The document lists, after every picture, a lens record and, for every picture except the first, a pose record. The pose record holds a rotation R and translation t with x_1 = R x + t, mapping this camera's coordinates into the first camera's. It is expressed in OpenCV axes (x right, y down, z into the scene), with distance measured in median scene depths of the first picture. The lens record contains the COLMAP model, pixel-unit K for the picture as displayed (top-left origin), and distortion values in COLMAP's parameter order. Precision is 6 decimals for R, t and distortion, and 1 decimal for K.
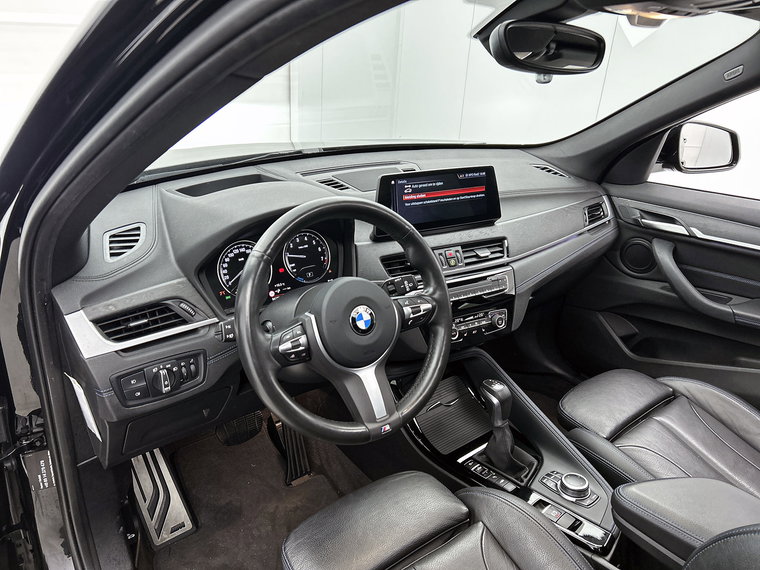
lens RADIAL K [[592.9, 0, 380.0], [0, 592.9, 285.0], [0, 0, 1]] dist [0.052406, 0.001344]
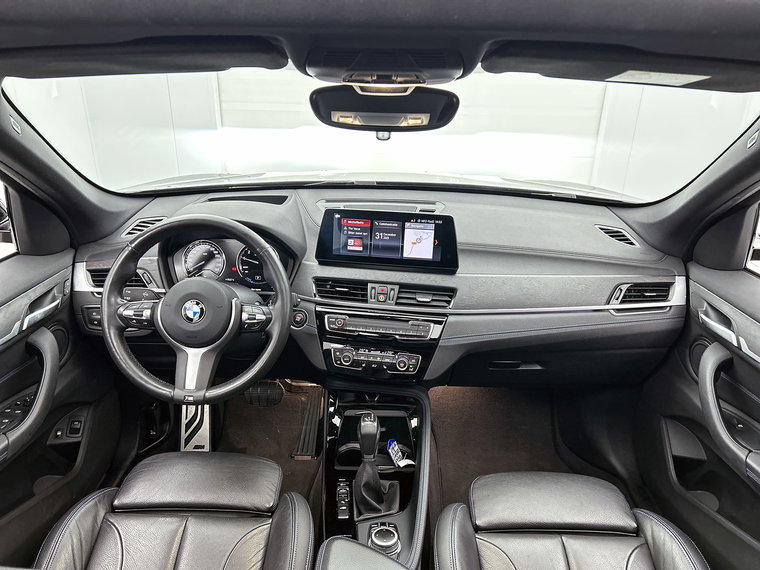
lens RADIAL K [[592.9, 0, 380.0], [0, 592.9, 285.0], [0, 0, 1]] dist [0.052406, 0.001344]
pose [[0.768123, 0.210622, -0.604669, 0.746450], [-0.234602, 0.971256, 0.040294, -0.101317], [0.595776, 0.110905, 0.795457, 0.148492]]
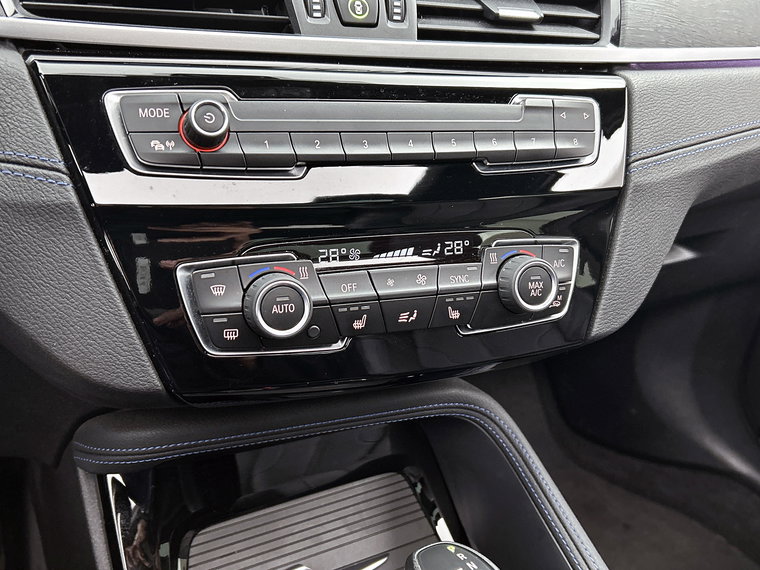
lens RADIAL K [[759.9, 0, 380.0], [0, 759.9, 285.0], [0, 0, 1]] dist [0.126217, -0.395020]
pose [[0.985693, 0.105875, -0.131146, 0.178576], [-0.103888, 0.994347, 0.021923, 0.060039], [0.132726, -0.007985, 0.991121, 0.695492]]
